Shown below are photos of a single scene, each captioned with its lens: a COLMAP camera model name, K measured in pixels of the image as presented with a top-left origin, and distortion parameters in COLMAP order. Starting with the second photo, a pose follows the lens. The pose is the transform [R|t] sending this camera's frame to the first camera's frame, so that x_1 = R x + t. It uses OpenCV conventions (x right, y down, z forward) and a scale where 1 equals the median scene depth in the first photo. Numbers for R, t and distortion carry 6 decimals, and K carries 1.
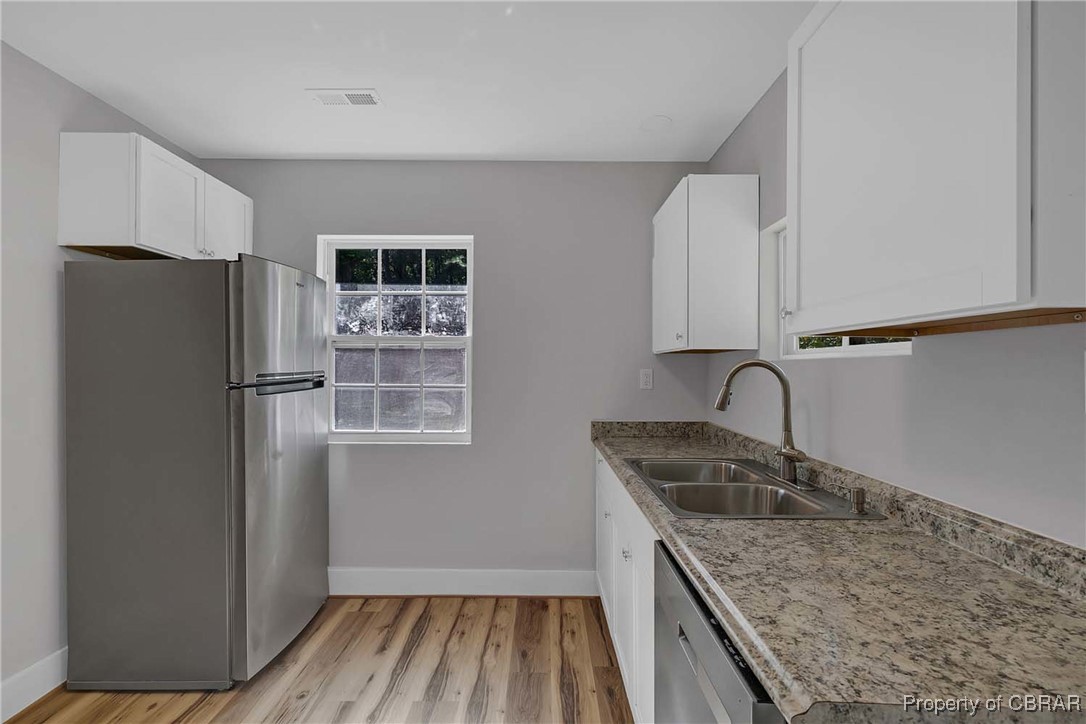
lens RADIAL K [[487.8, 0, 542.5], [0, 487.8, 360.1], [0, 0, 1]] dist [-0.001372, -0.000166]
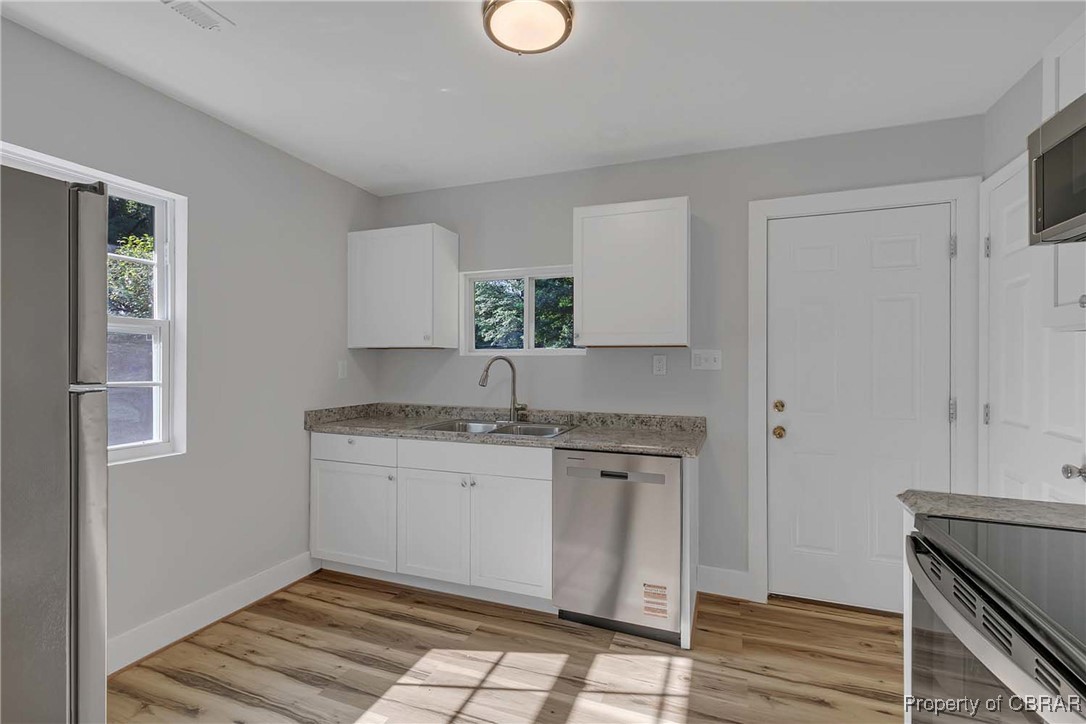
lens RADIAL K [[487.8, 0, 541.0], [0, 487.8, 362.1], [0, 0, 1]] dist [-0.001372, -0.000166]
pose [[0.363136, -0.004232, 0.931726, -0.760358], [-0.016310, 0.999808, 0.010898, 0.000799], [-0.931593, -0.019154, 0.362998, 0.166400]]
